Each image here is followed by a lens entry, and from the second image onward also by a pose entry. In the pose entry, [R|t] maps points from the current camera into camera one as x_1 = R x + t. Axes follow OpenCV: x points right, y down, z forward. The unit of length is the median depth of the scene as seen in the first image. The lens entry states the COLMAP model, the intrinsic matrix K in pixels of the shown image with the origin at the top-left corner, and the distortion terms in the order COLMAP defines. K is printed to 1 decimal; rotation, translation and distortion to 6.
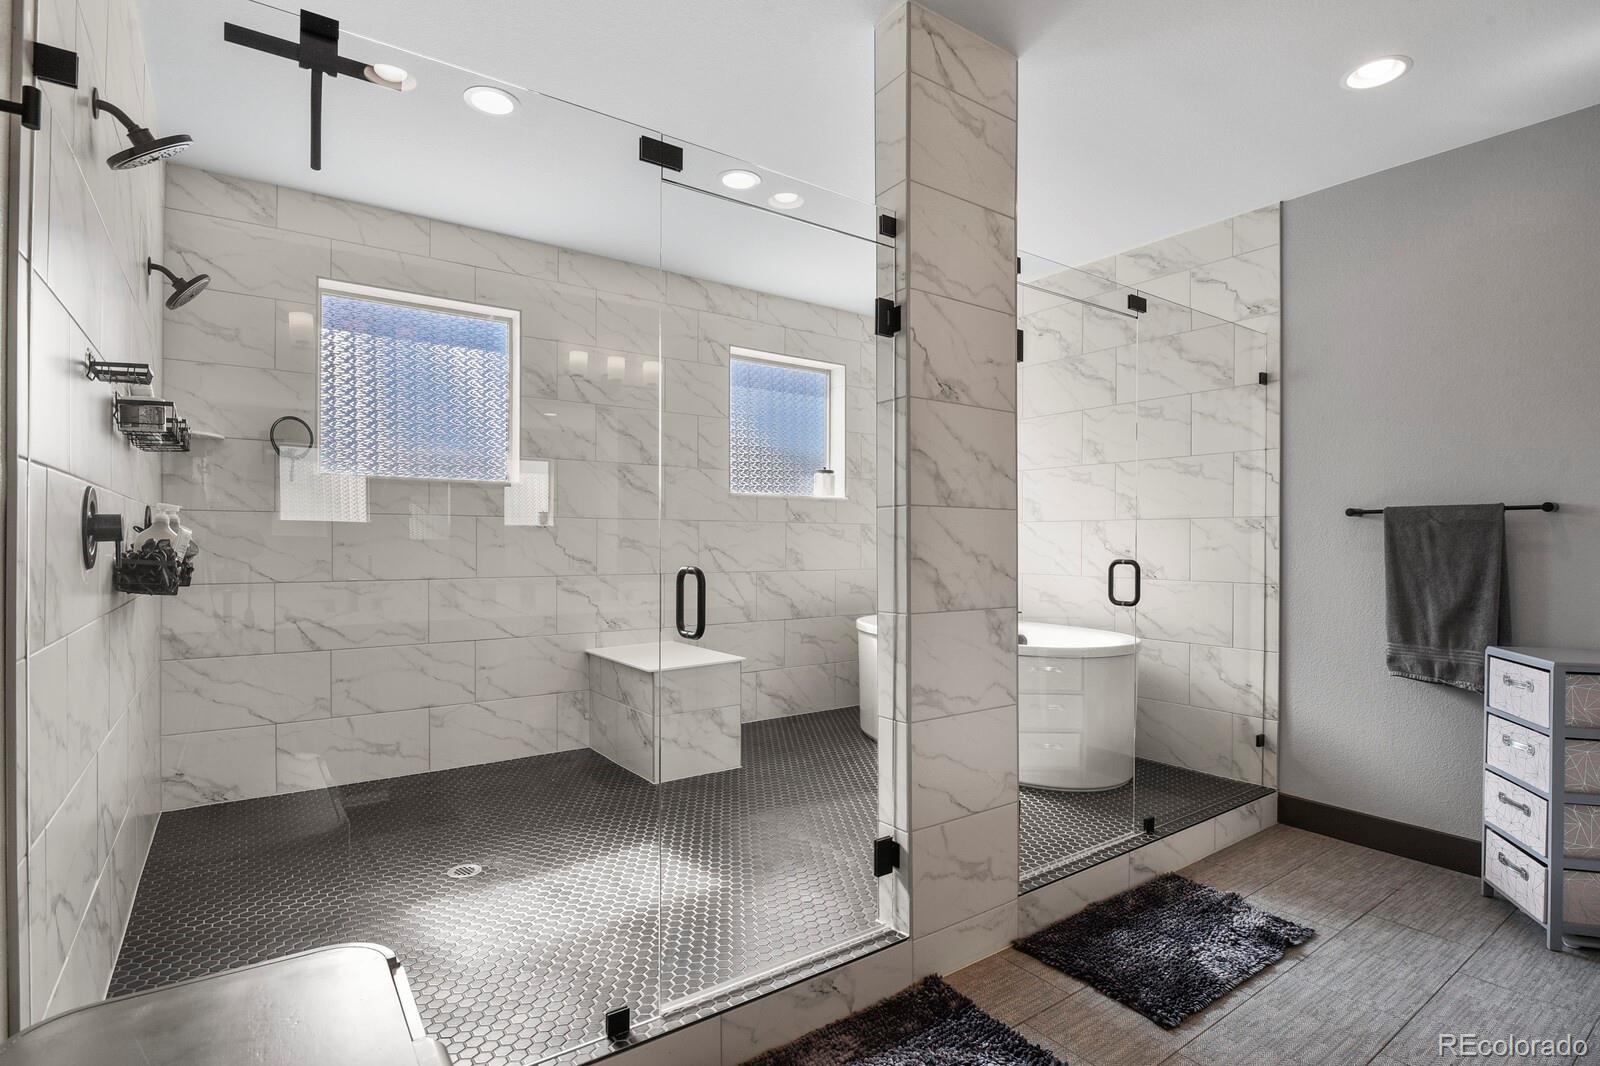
lens RADIAL K [[785.4, 0, 808.2], [0, 785.4, 542.6], [0, 0, 1]] dist [-0.008107, -0.005273]
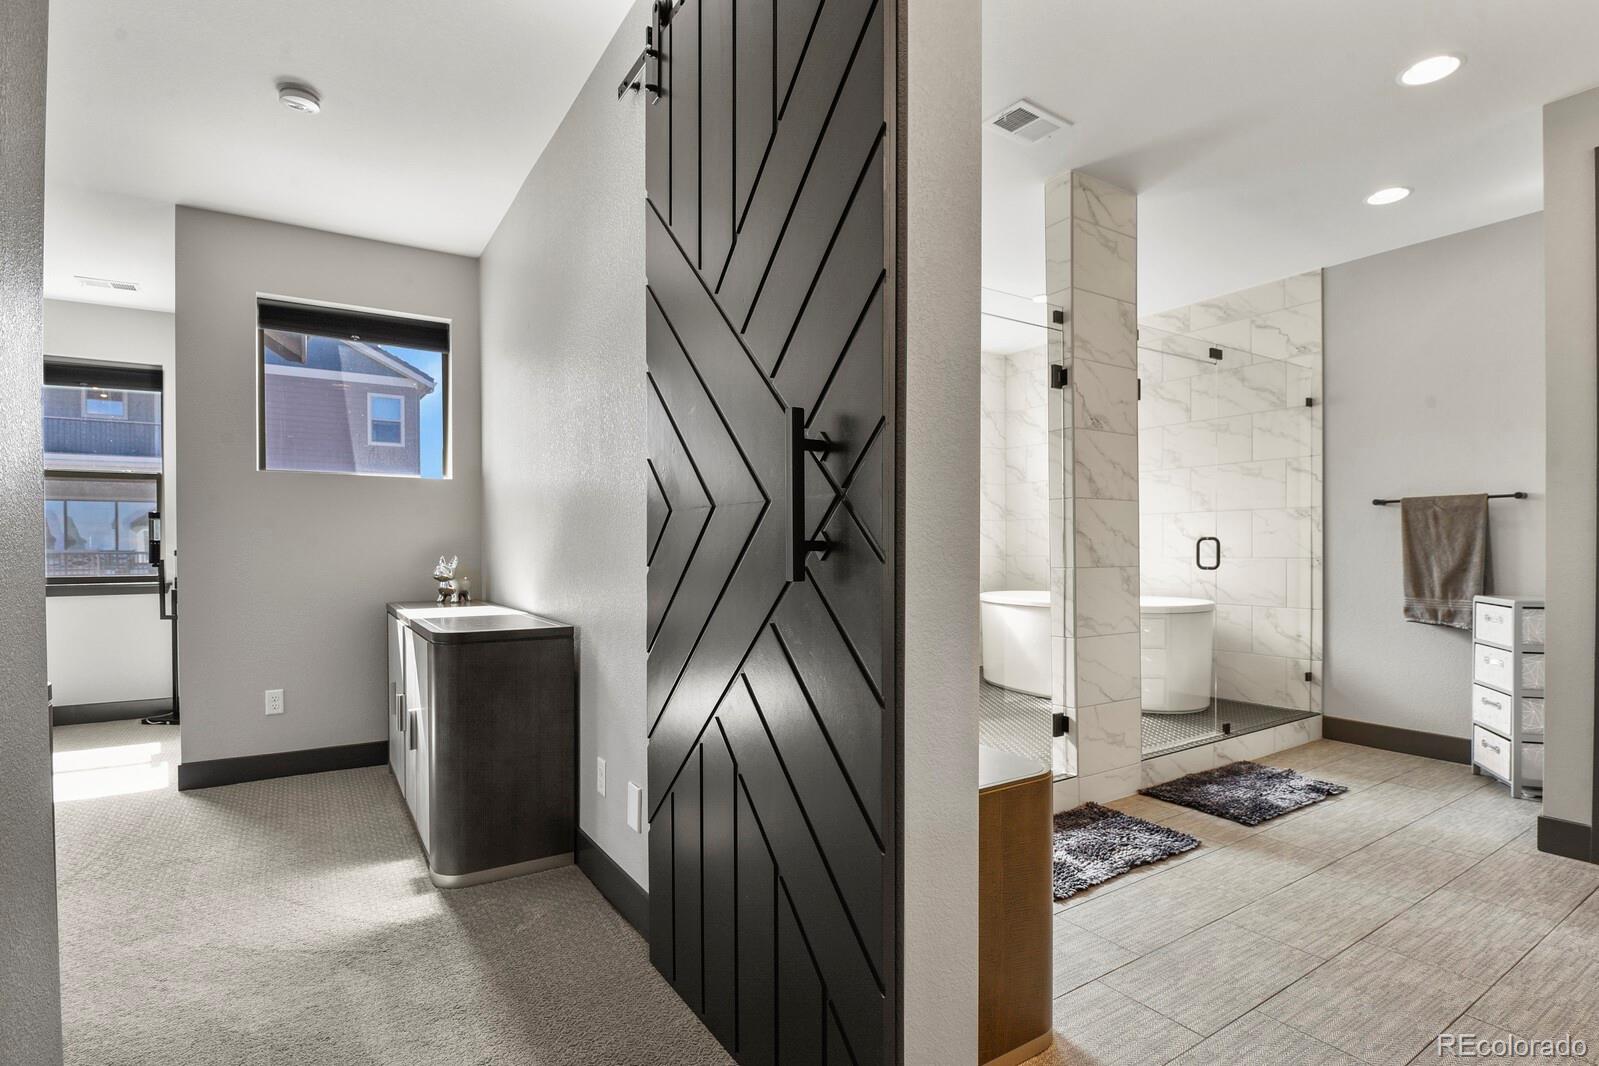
lens RADIAL K [[775.3, 0, 803.7], [0, 775.3, 553.7], [0, 0, 1]] dist [-0.008101, -0.008228]
pose [[0.998488, -0.008352, -0.054335, -0.264714], [0.008675, 0.999946, 0.005722, 0.040579], [0.054284, -0.006184, 0.998506, -0.456066]]
